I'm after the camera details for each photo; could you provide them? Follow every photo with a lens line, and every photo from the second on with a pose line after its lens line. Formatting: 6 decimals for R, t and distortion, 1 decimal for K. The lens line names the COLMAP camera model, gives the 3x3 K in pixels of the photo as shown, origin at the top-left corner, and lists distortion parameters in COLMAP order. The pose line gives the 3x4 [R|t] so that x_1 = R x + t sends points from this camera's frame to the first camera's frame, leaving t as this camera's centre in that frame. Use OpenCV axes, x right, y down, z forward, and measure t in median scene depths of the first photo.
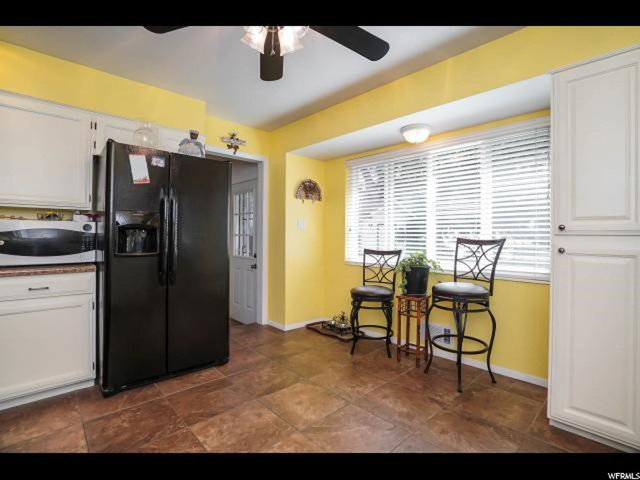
lens RADIAL K [[307.0, 0, 321.4], [0, 307.0, 234.5], [0, 0, 1]] dist [-0.044654, 0.013561]
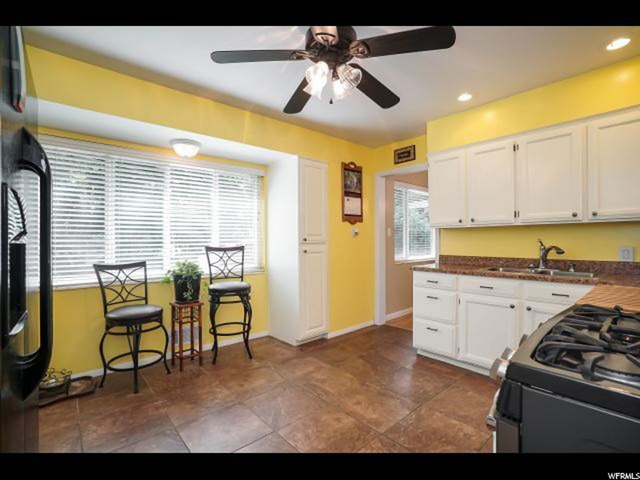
lens RADIAL K [[300.5, 0, 320.0], [0, 300.5, 240.0], [0, 0, 1]] dist [-0.036303, 0.001114]
pose [[0.028385, -0.005258, 0.999583, -0.823348], [0.004064, 0.999979, 0.005145, -0.021331], [-0.999589, 0.003916, 0.028406, 0.599996]]
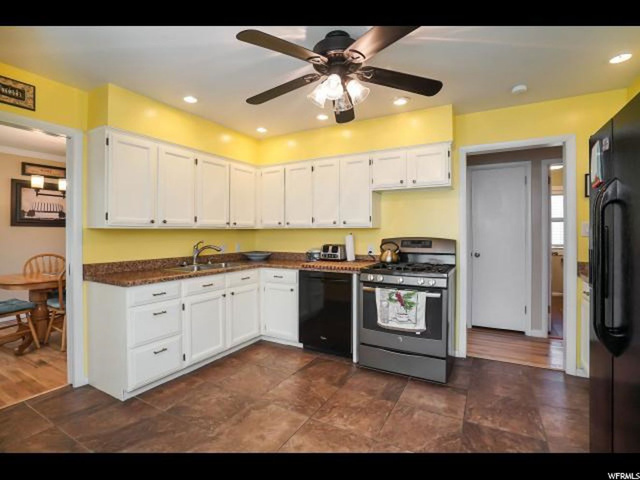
lens RADIAL K [[309.7, 0, 321.7], [0, 309.7, 229.7], [0, 0, 1]] dist [-0.038620, 0.000564]
pose [[-0.948801, -0.008562, -0.315759, 0.185885], [-0.005285, 0.999923, -0.011233, -0.051774], [0.315831, -0.008989, -0.948773, 1.314939]]
